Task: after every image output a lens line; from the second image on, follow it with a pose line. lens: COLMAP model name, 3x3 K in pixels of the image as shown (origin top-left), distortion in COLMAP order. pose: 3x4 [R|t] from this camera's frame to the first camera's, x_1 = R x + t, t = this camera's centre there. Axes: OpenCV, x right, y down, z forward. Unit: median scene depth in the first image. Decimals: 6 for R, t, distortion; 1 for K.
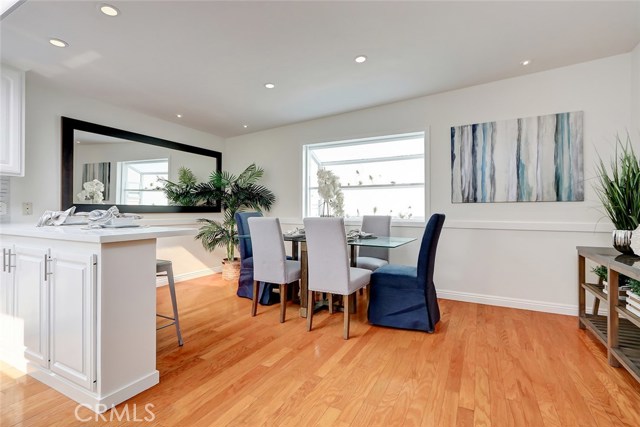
lens RADIAL K [[293.4, 0, 319.6], [0, 293.4, 217.1], [0, 0, 1]] dist [-0.002784, -0.000547]
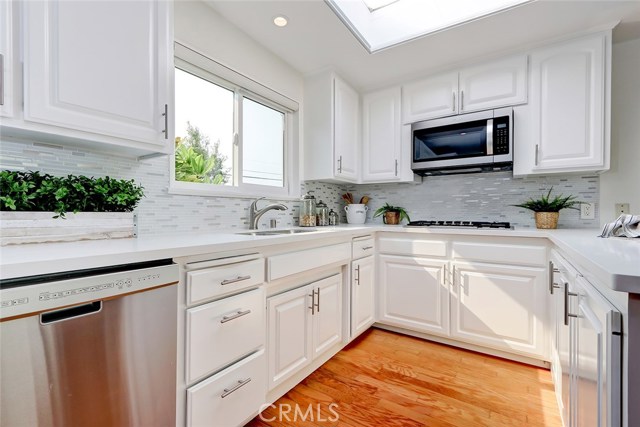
lens RADIAL K [[293.4, 0, 311.1], [0, 293.4, 211.5], [0, 0, 1]] dist [-0.002784, -0.000547]
pose [[-0.148371, -0.007219, -0.988905, -0.140293], [-0.028269, 0.999596, -0.003055, -0.005120], [0.988528, 0.027502, -0.148515, 0.328994]]
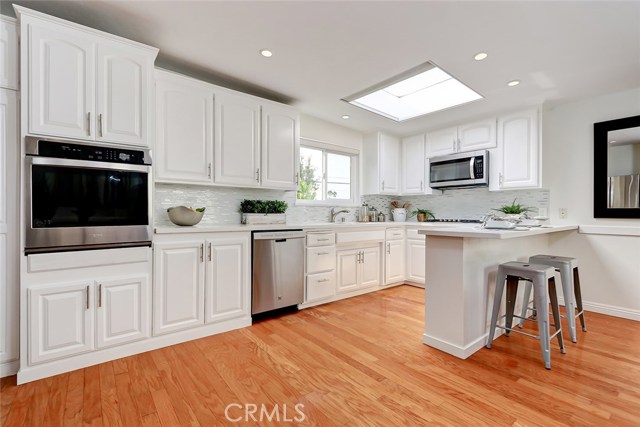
lens RADIAL K [[293.4, 0, 307.3], [0, 293.4, 216.4], [0, 0, 1]] dist [-0.002784, -0.000547]
pose [[-0.443915, 0.001589, -0.896067, 0.514073], [-0.027945, 0.999487, 0.015617, -0.007267], [0.895633, 0.031973, -0.443643, 0.613515]]
